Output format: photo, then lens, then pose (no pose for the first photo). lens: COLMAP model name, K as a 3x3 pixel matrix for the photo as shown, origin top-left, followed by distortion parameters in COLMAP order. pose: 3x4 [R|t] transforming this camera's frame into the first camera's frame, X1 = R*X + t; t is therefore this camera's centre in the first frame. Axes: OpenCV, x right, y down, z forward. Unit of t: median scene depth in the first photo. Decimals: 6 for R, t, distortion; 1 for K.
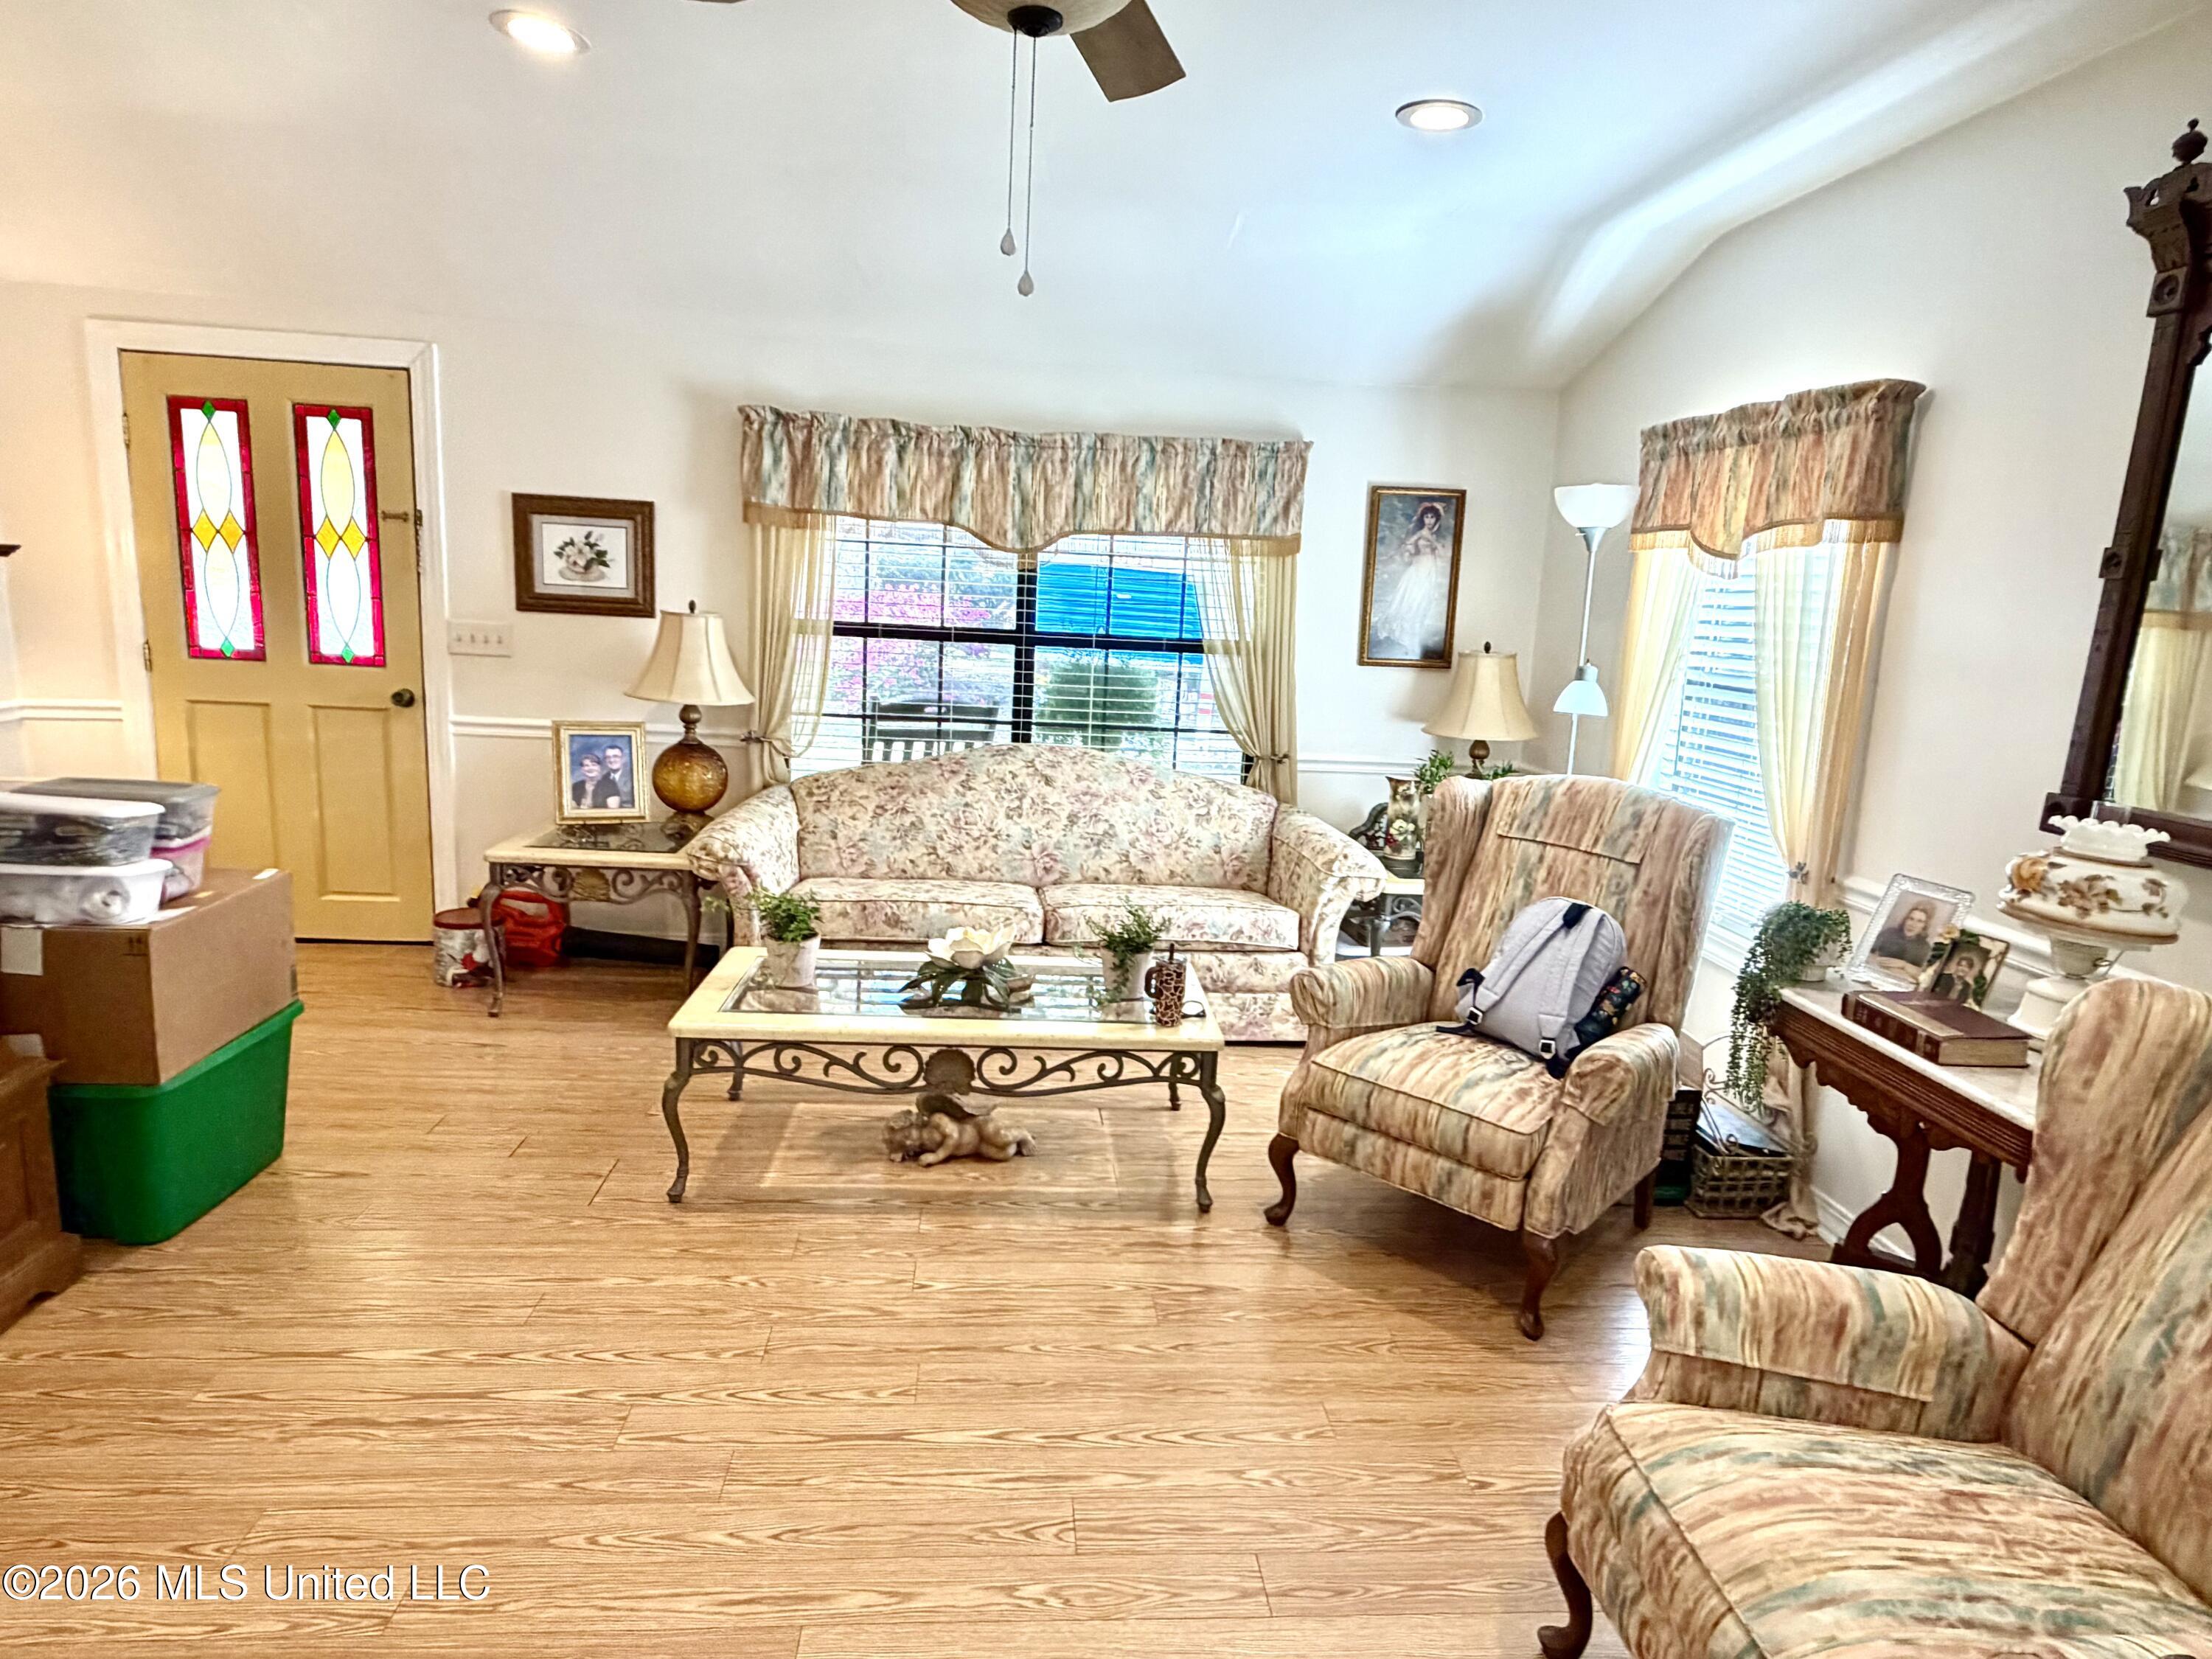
lens RADIAL K [[1285.0, 0, 1111.8], [0, 1285.0, 847.1], [0, 0, 1]] dist [-0.007944, -0.001307]
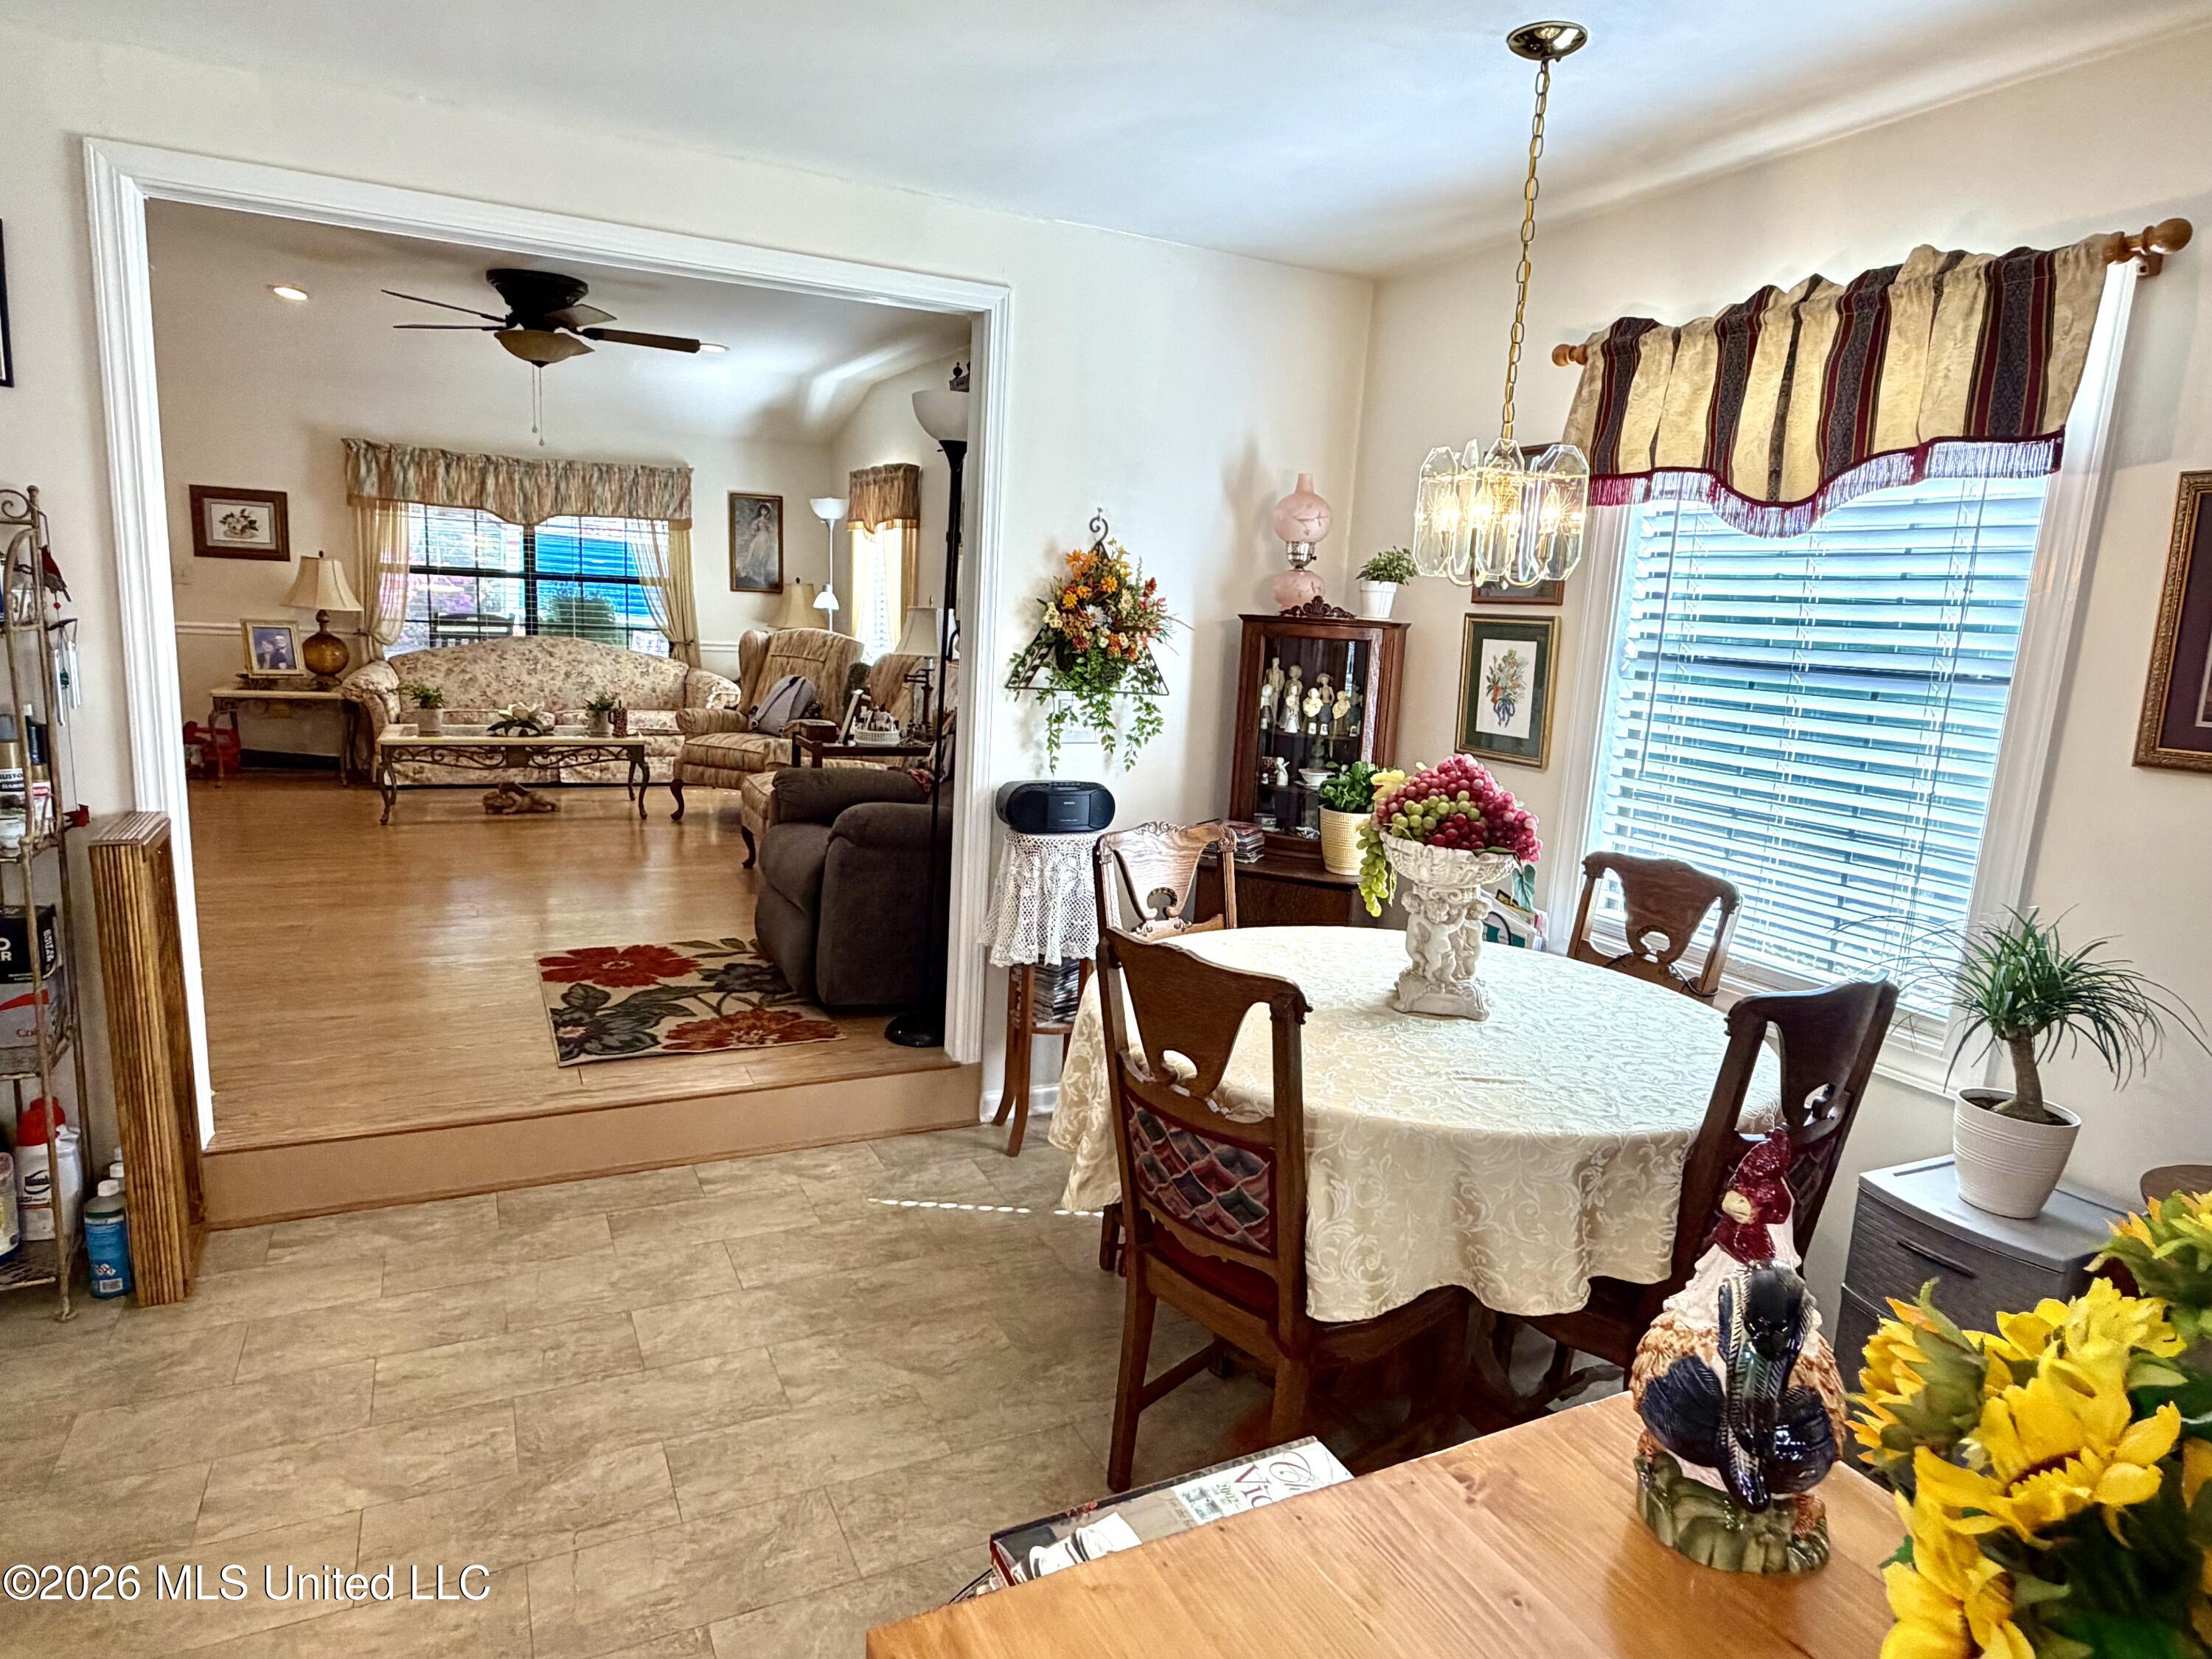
lens RADIAL K [[1285.0, 0, 1106.9], [0, 1285.0, 836.1], [0, 0, 1]] dist [-0.007944, -0.001307]
pose [[0.930644, -0.068455, 0.359466, 0.011299], [0.064771, 0.997651, 0.022296, 0.216398], [-0.360148, 0.002533, 0.932892, -0.966200]]
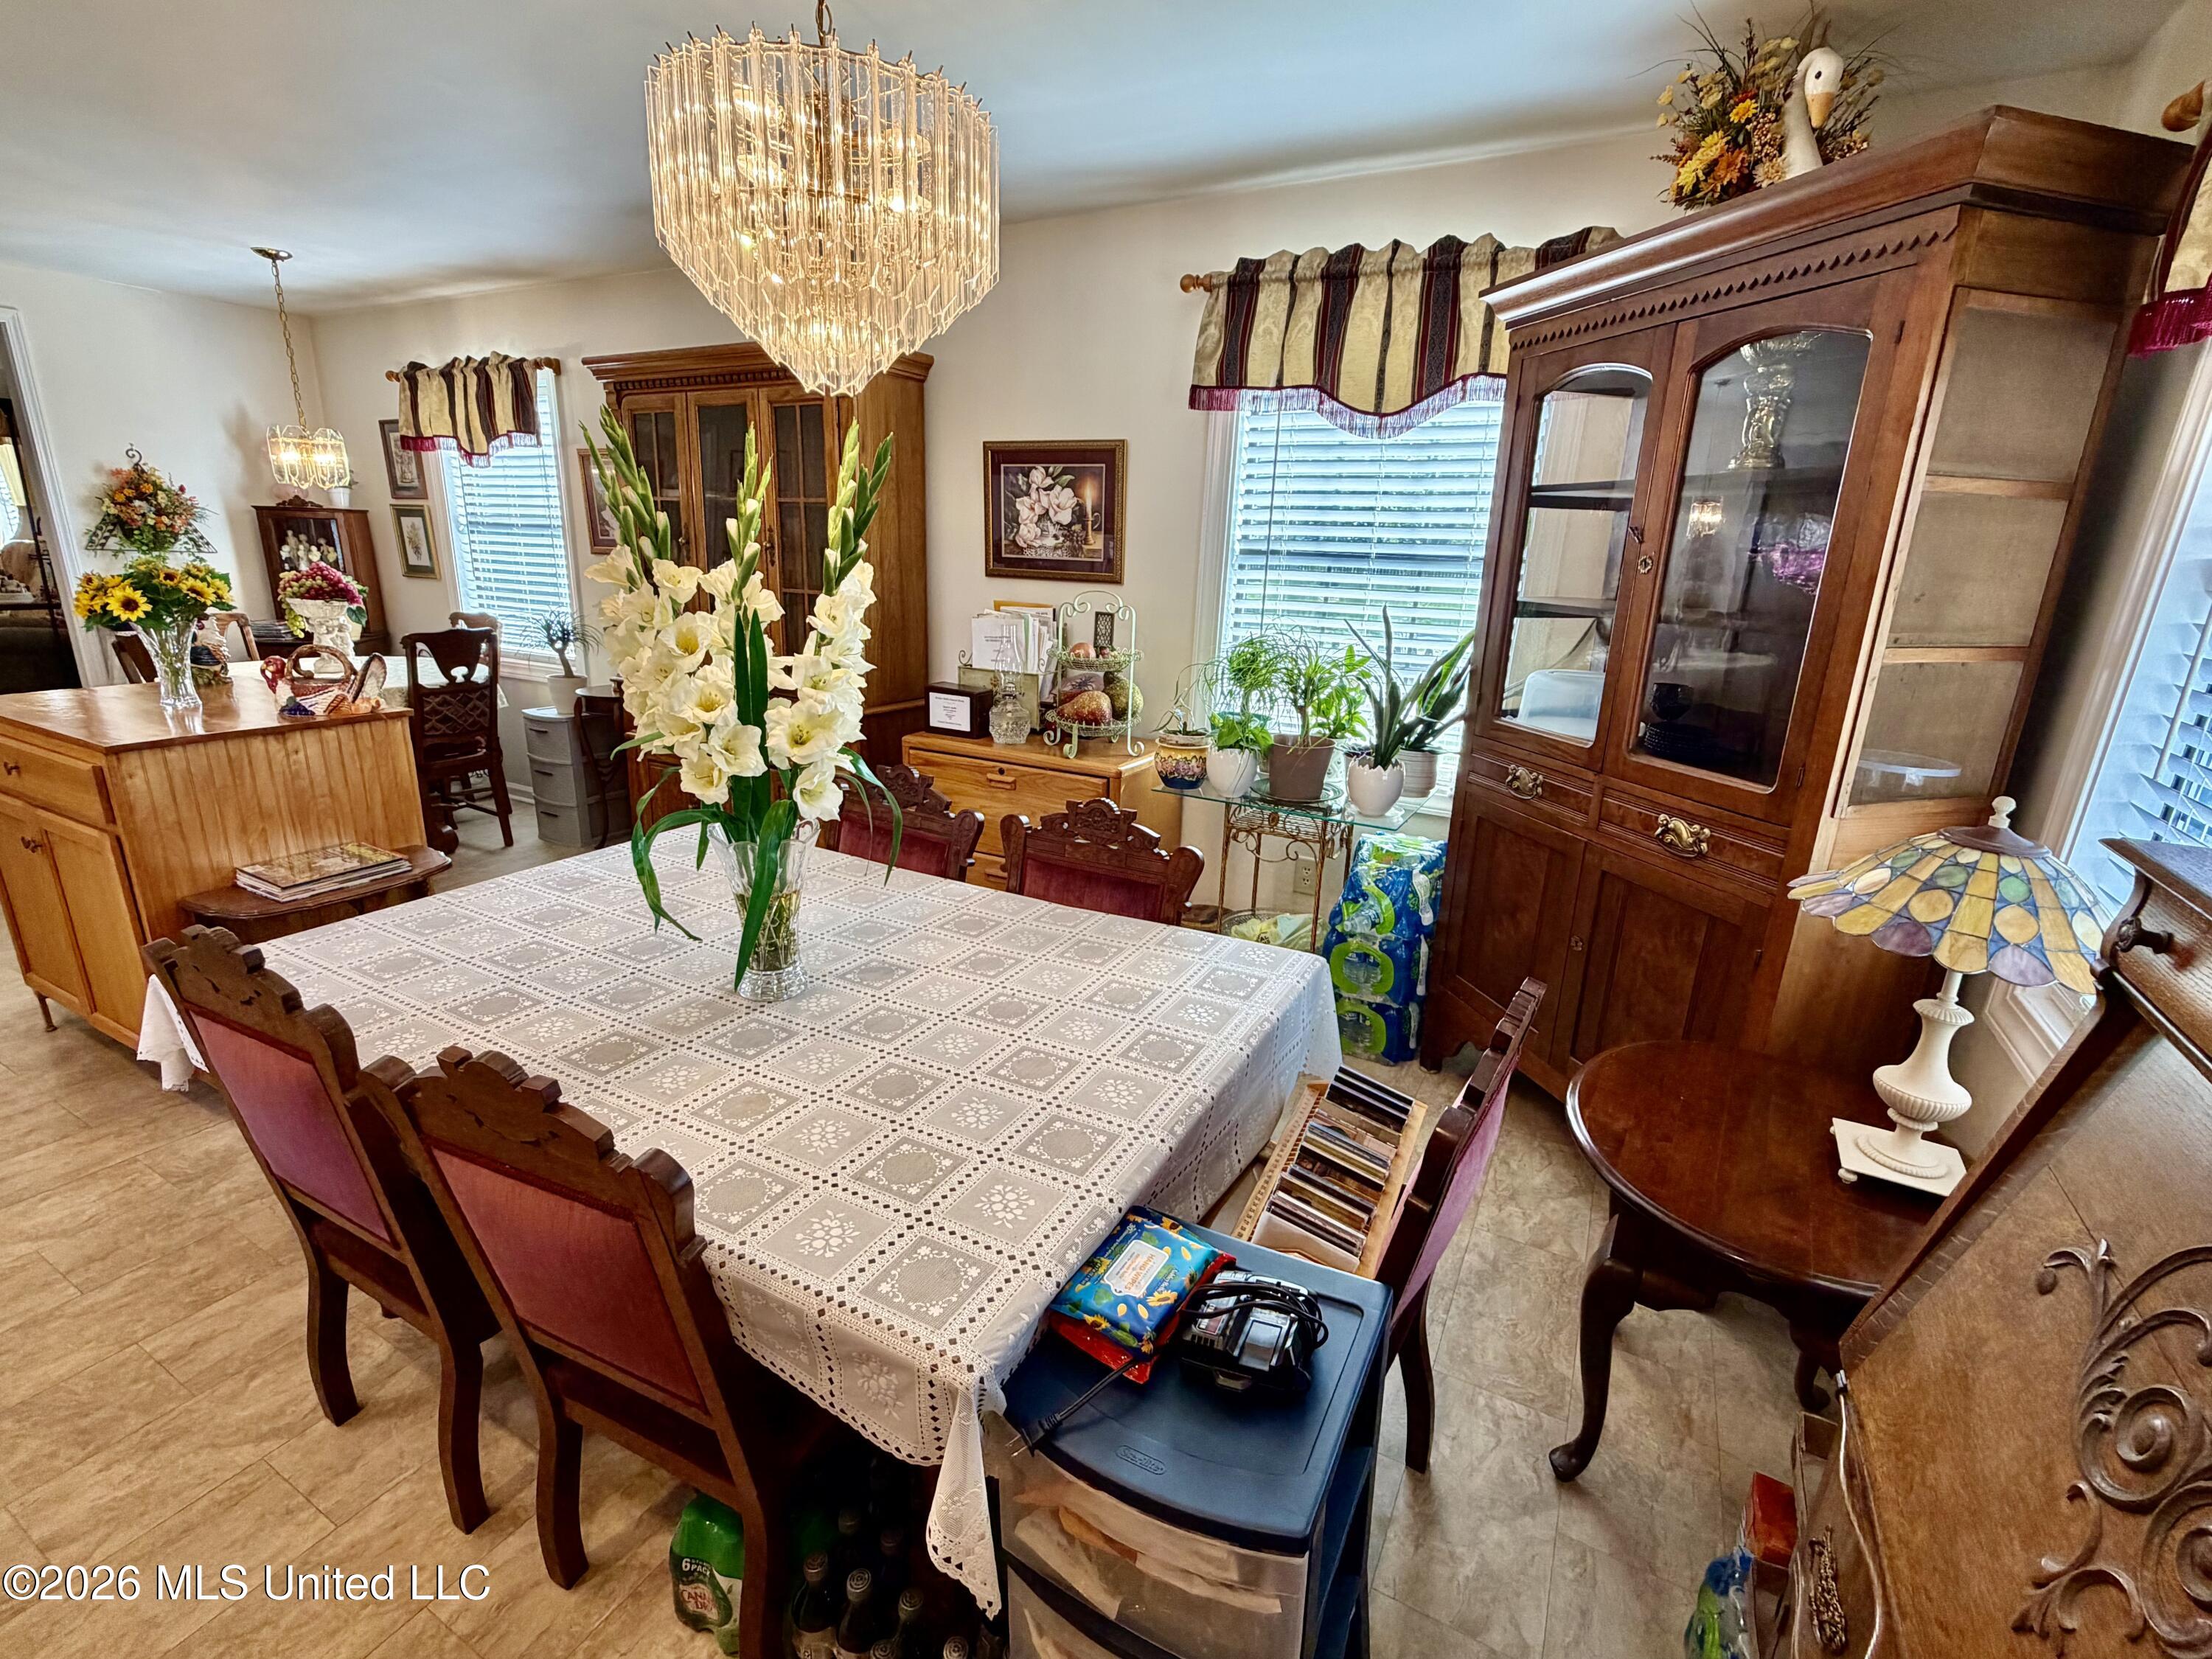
lens RADIAL K [[1003.7, 0, 1107.4], [0, 1003.7, 827.6], [0, 0, 1]] dist [-0.002062, -0.000335]
pose [[0.552779, -0.258844, 0.792109, -0.187836], [0.148550, 0.965919, 0.211974, 0.542800], [-0.819981, 0.000493, 0.572391, -2.652594]]
